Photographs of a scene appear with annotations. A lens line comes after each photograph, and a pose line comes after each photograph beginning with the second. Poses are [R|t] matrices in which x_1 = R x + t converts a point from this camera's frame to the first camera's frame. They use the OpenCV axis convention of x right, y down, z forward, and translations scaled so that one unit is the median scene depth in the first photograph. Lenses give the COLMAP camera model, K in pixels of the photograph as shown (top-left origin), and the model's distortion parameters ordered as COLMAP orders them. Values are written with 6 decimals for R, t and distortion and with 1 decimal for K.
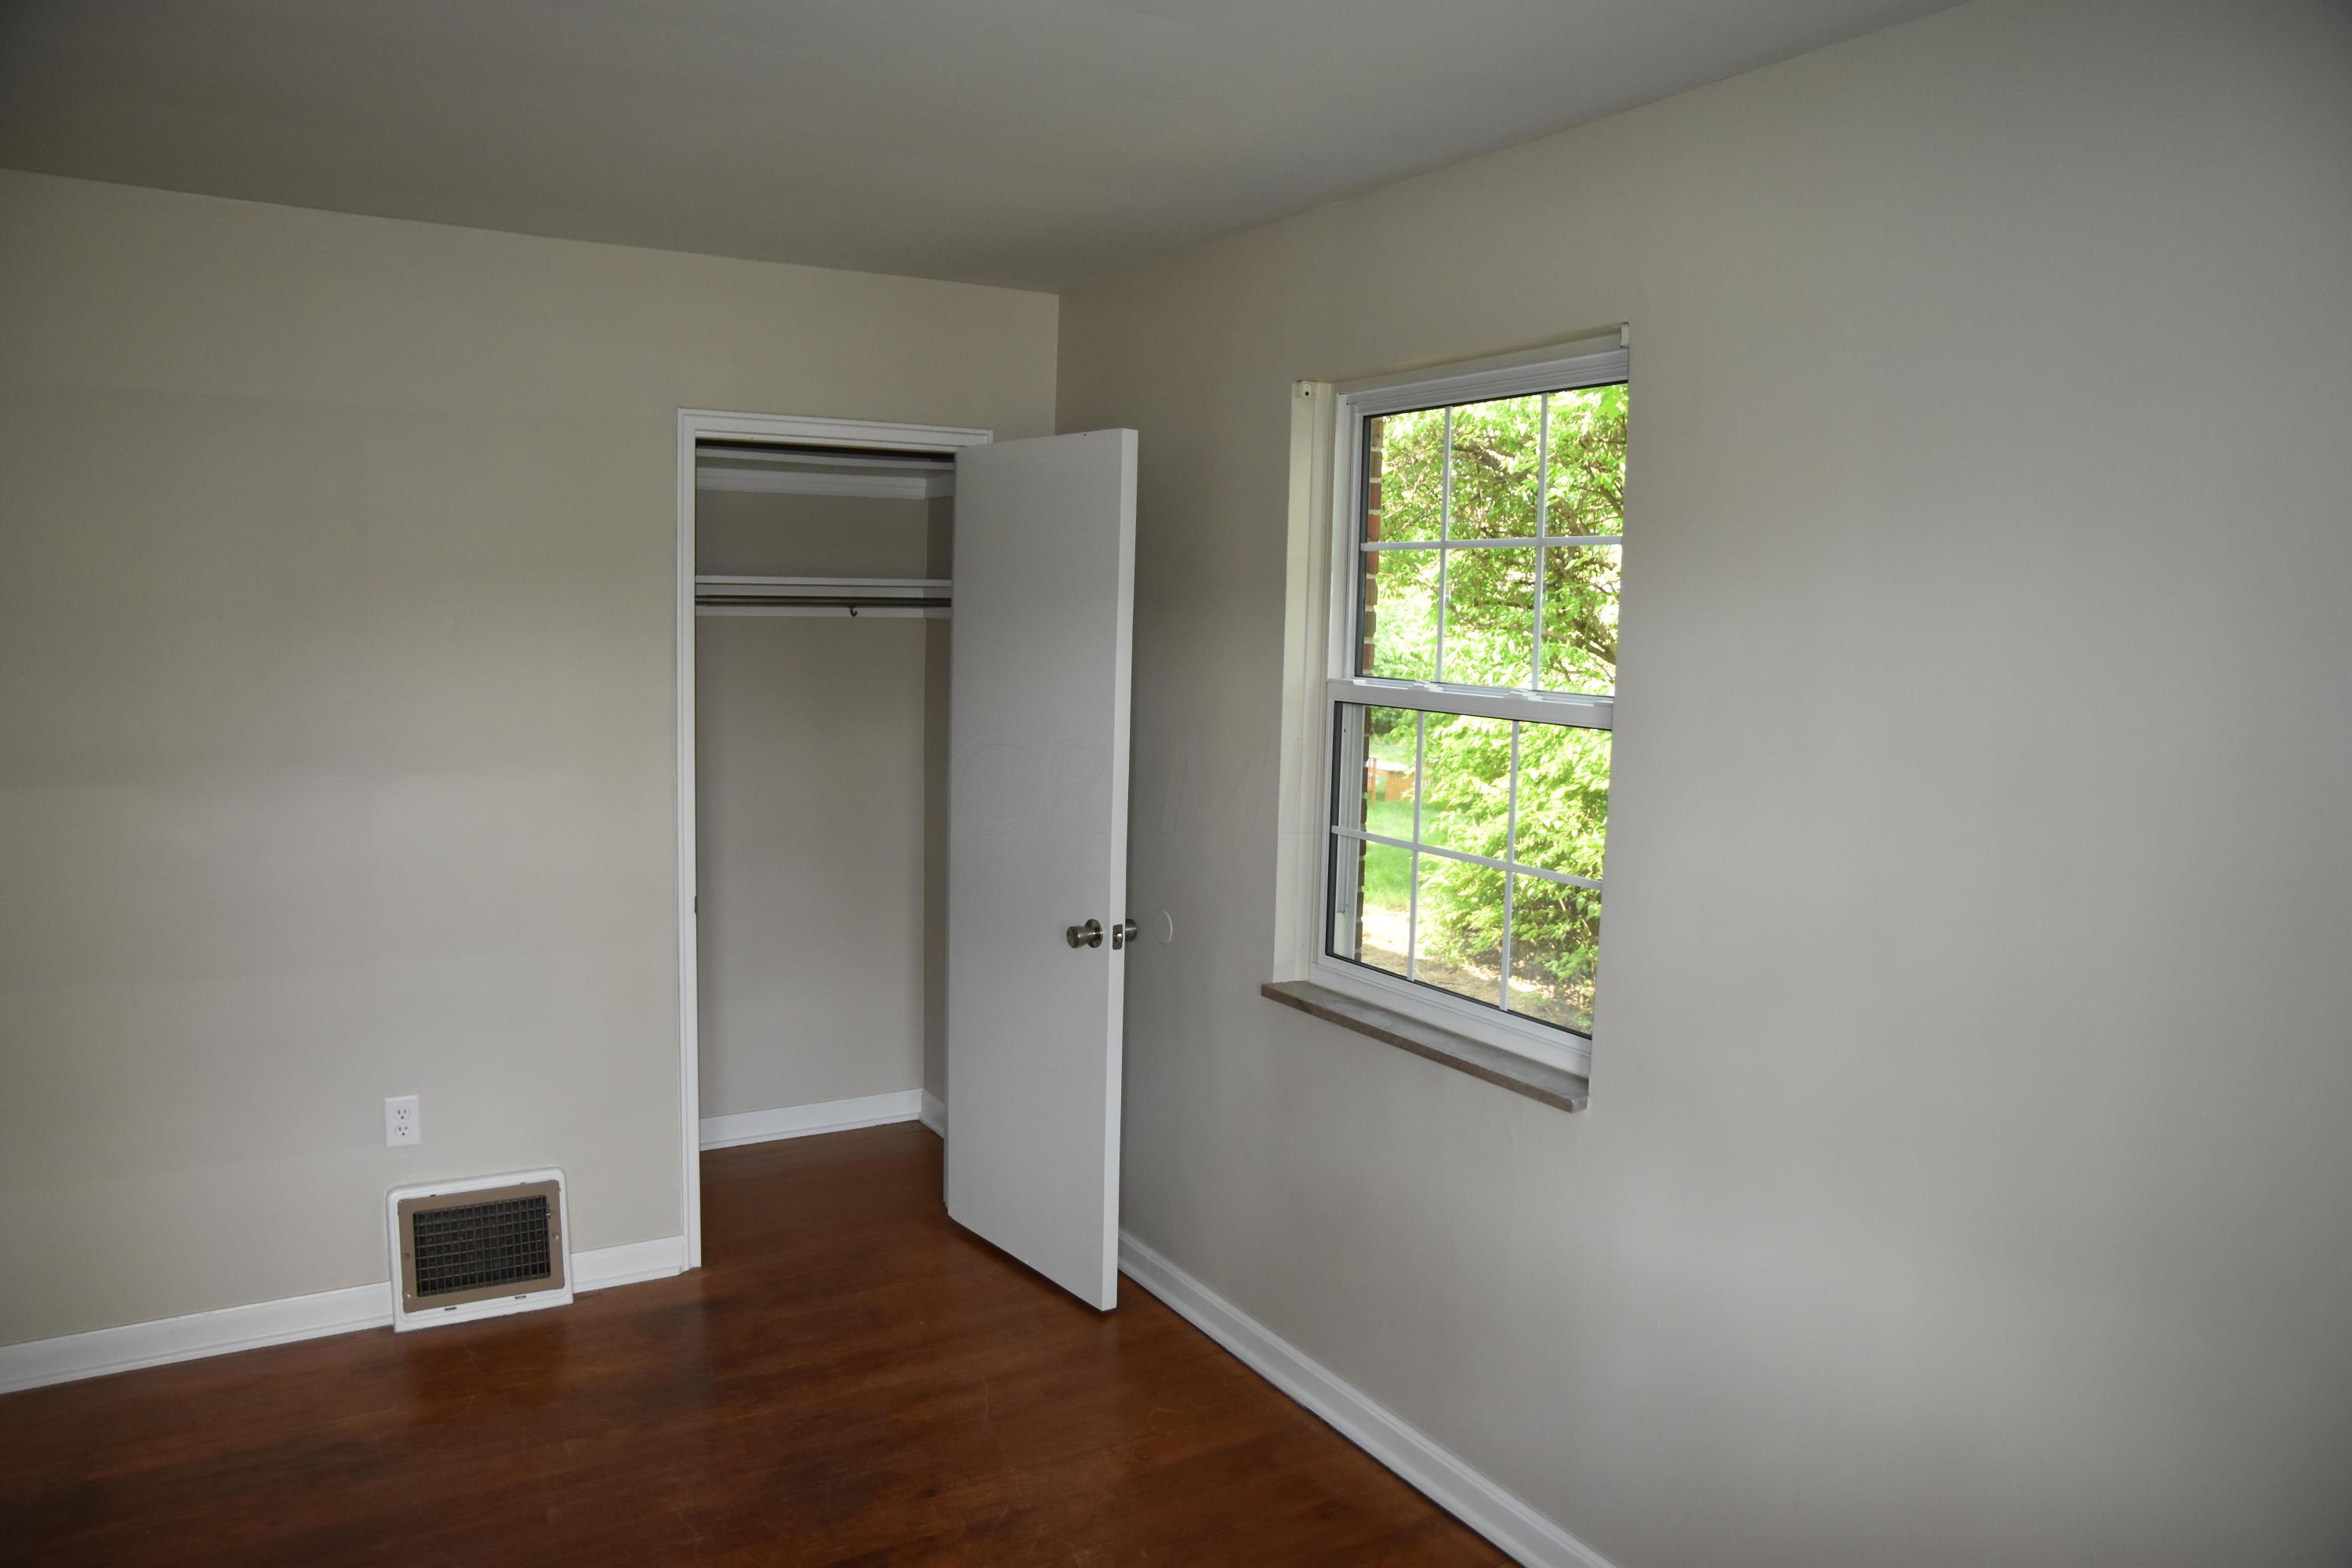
lens RADIAL K [[1592.0, 0, 1171.9], [0, 1592.0, 796.1], [0, 0, 1]] dist [-0.117341, 0.068217]
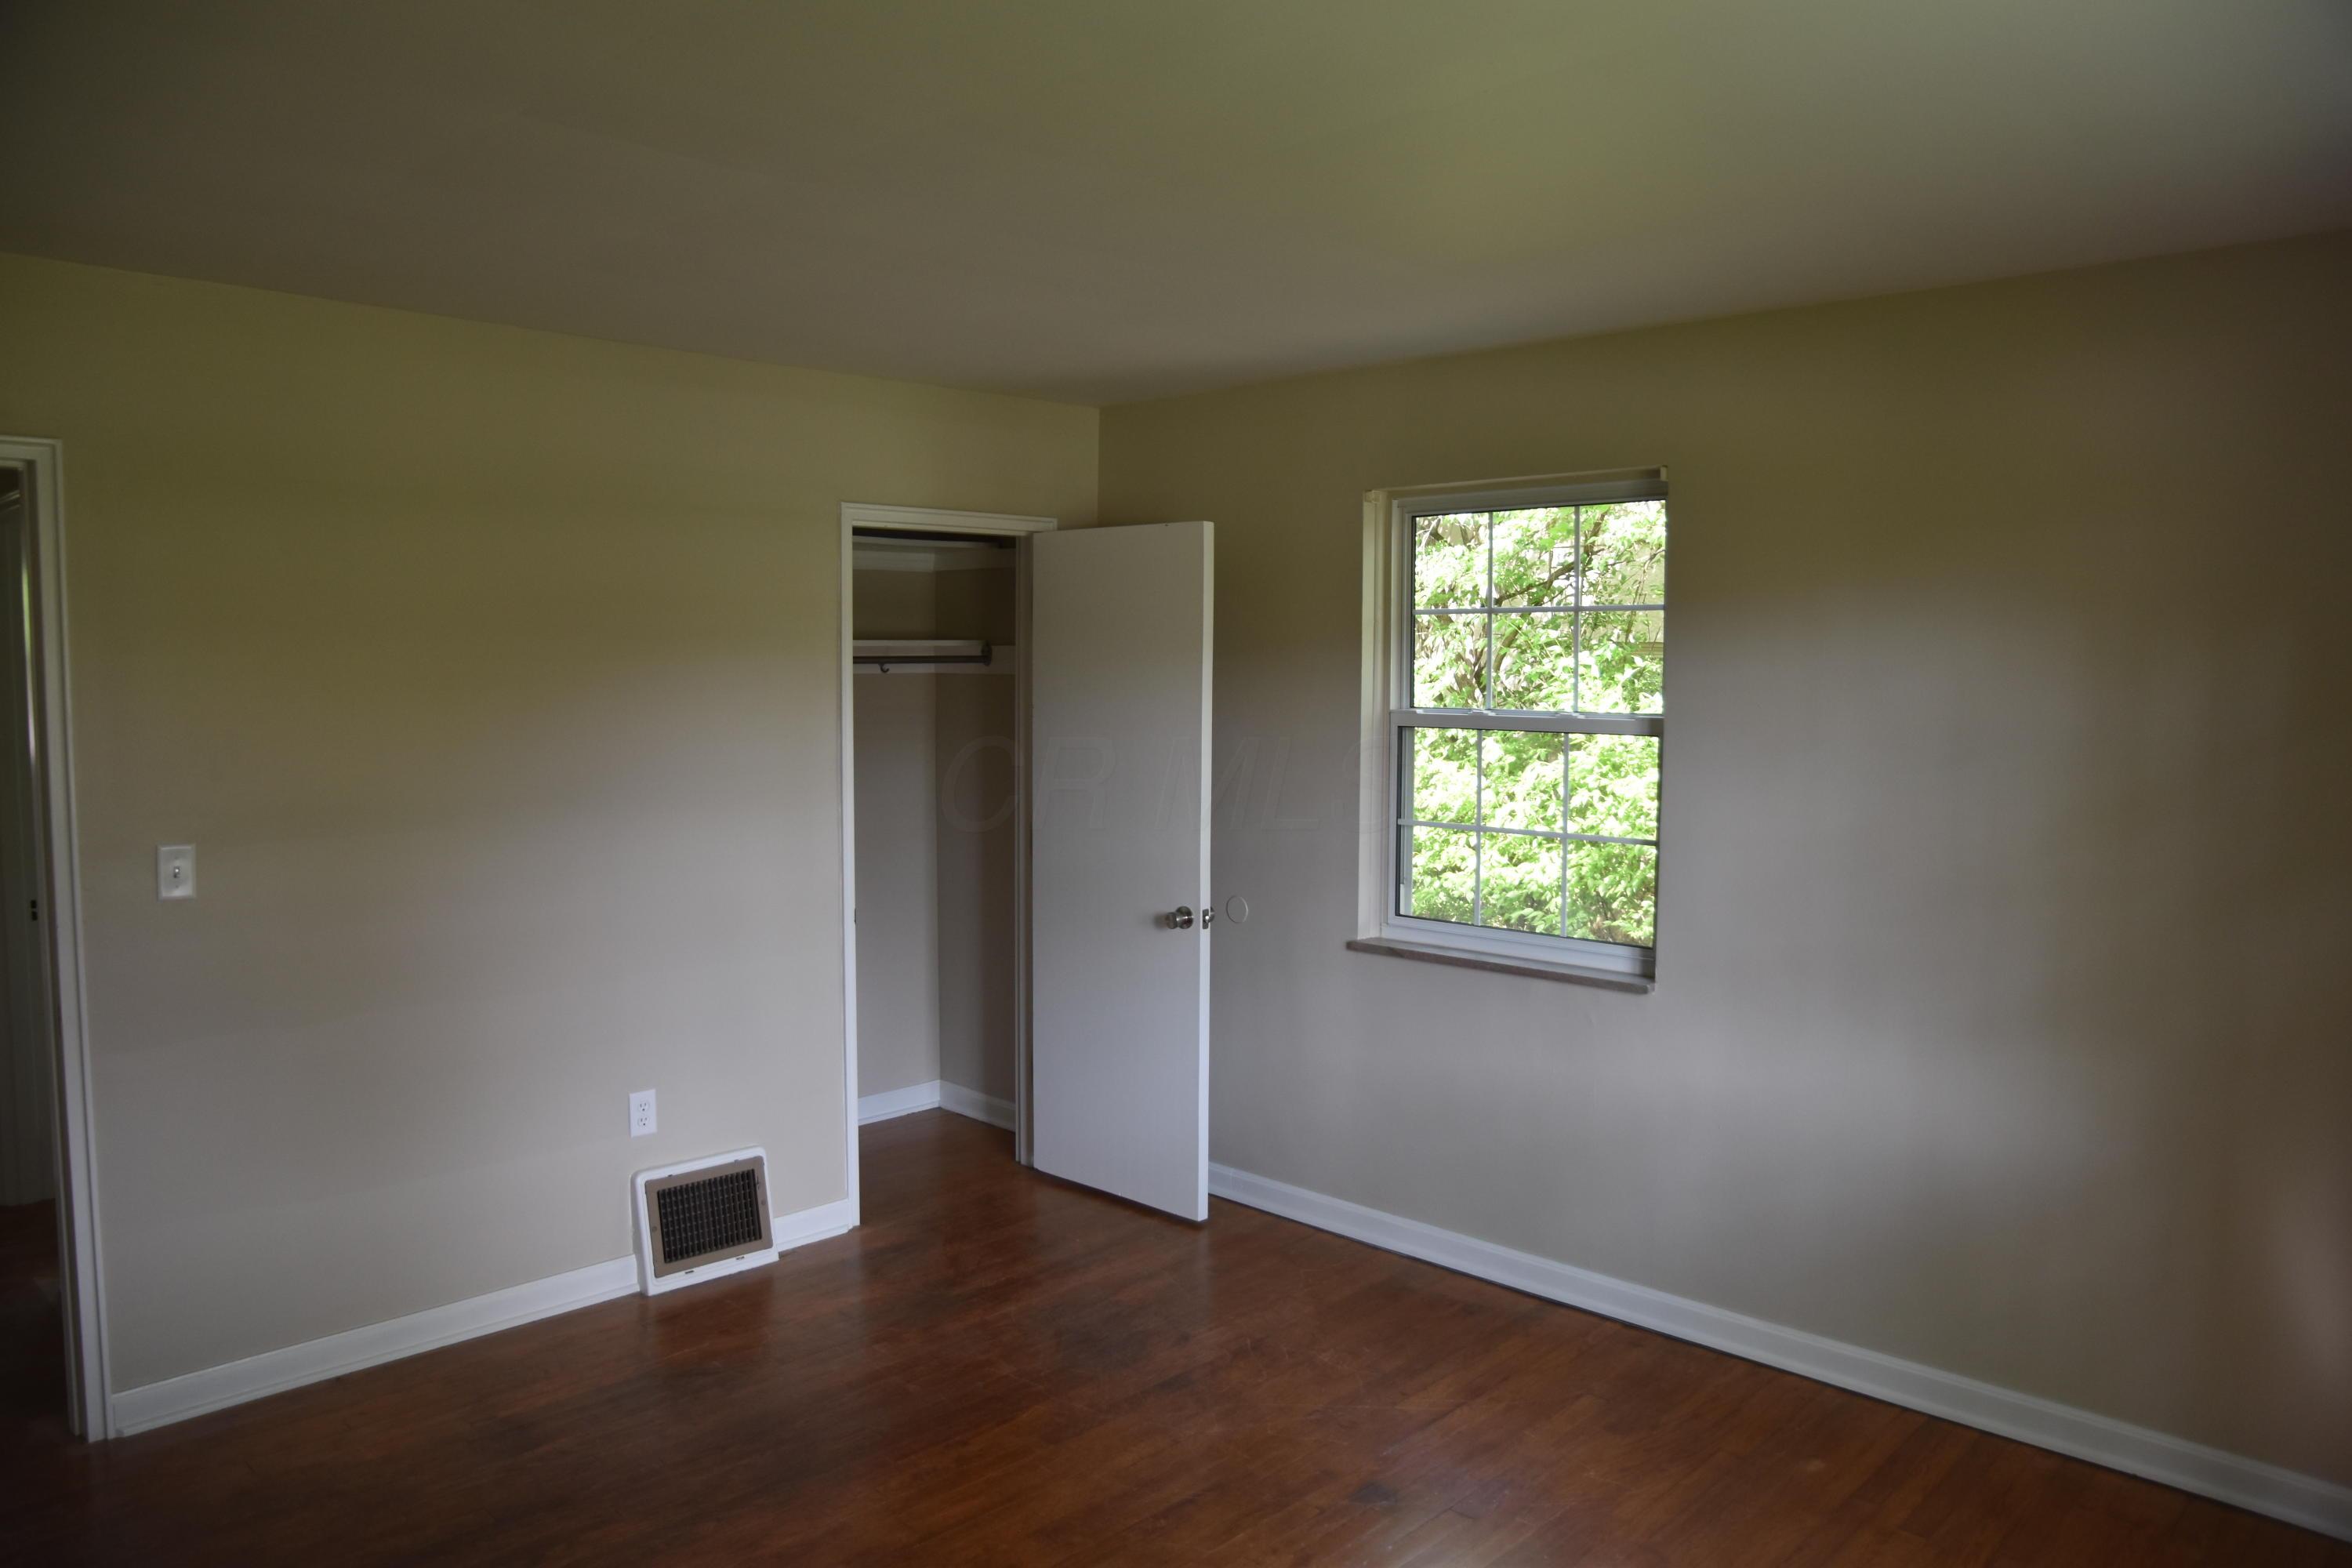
lens RADIAL K [[1592.0, 0, 1174.3], [0, 1592.0, 798.2], [0, 0, 1]] dist [-0.117341, 0.068217]
pose [[0.968534, -0.043650, 0.245026, -0.379310], [0.050434, 0.998496, -0.021479, 0.018968], [-0.243720, 0.033161, 0.969279, -0.236457]]
